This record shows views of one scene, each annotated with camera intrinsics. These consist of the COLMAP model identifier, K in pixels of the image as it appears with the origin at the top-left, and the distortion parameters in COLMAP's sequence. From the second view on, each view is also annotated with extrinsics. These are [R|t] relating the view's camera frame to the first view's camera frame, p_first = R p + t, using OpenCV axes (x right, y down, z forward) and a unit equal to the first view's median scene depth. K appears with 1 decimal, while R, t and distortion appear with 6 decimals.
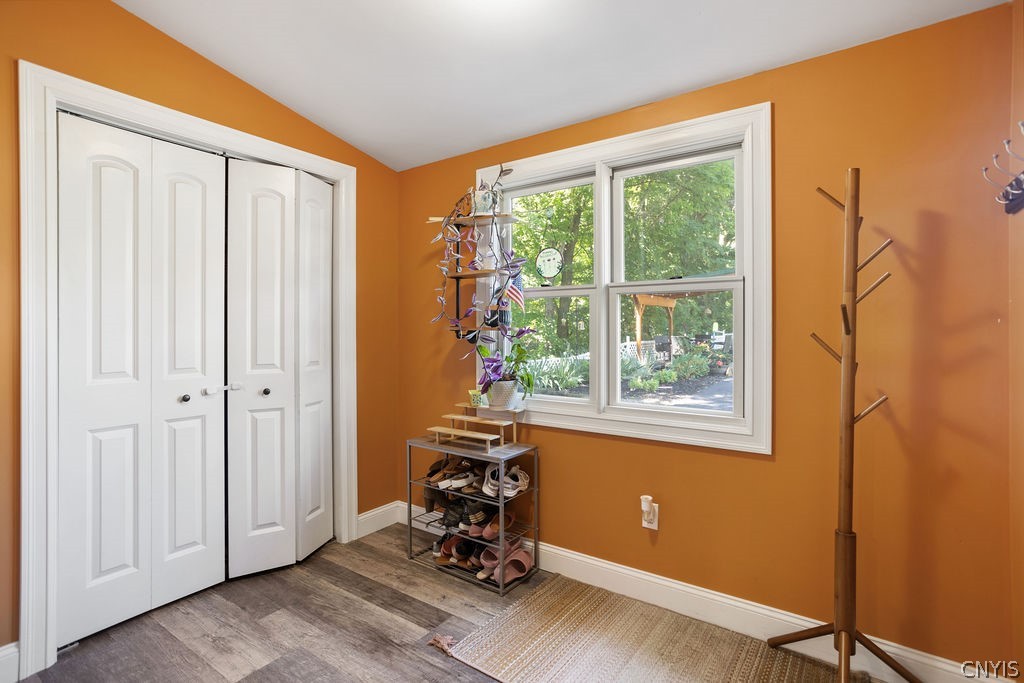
lens RADIAL K [[497.8, 0, 512.1], [0, 497.8, 336.4], [0, 0, 1]] dist [-0.022414, 0.007290]
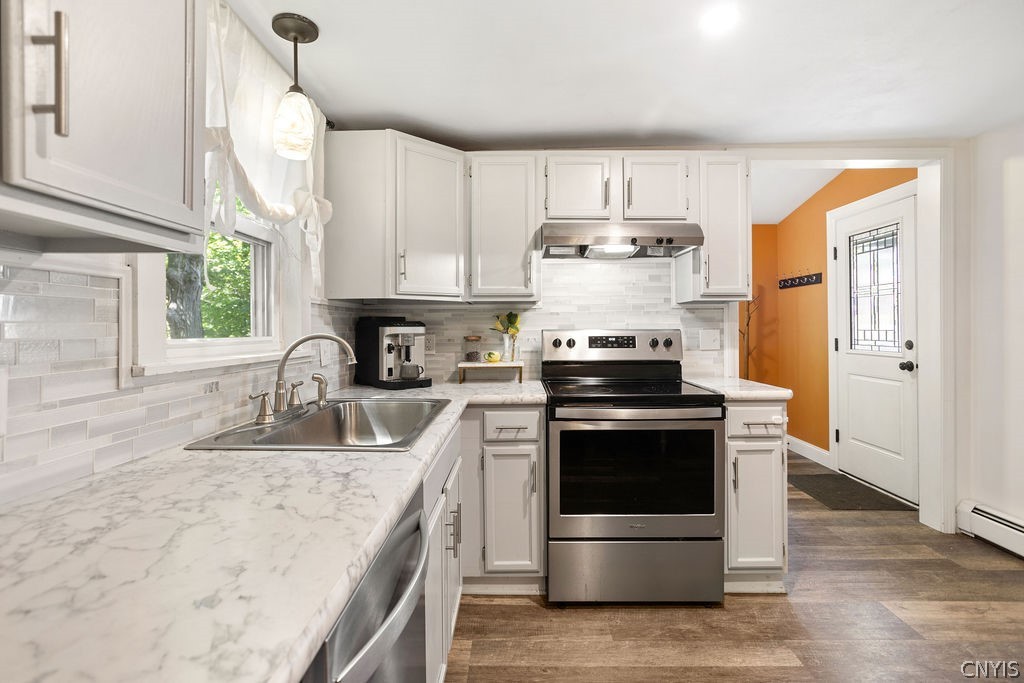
lens RADIAL K [[497.8, 0, 510.0], [0, 497.8, 329.3], [0, 0, 1]] dist [-0.022414, 0.007290]
pose [[0.828677, -0.006196, 0.559692, -1.902411], [0.011433, 0.999917, -0.005857, 0.013077], [-0.559610, 0.011253, 0.828680, -0.605072]]
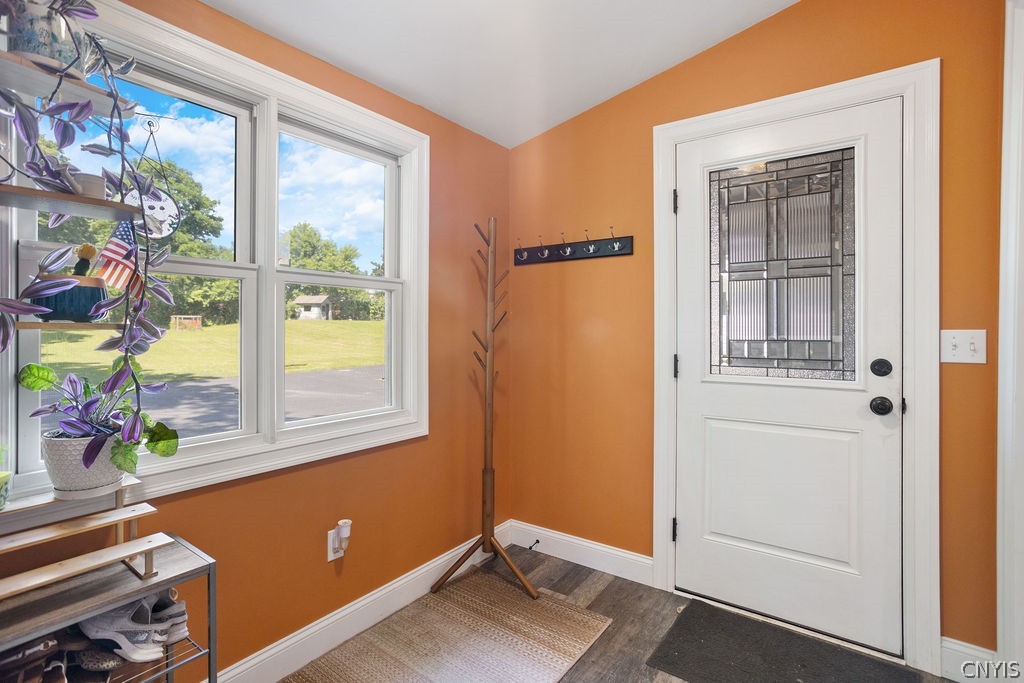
lens RADIAL K [[497.8, 0, 512.0], [0, 497.8, 332.0], [0, 0, 1]] dist [-0.022414, 0.007290]
pose [[-0.006133, -0.004989, 0.999969, -0.688358], [0.012828, 0.999905, 0.005068, -0.010453], [-0.999899, 0.012859, -0.006068, 0.818109]]
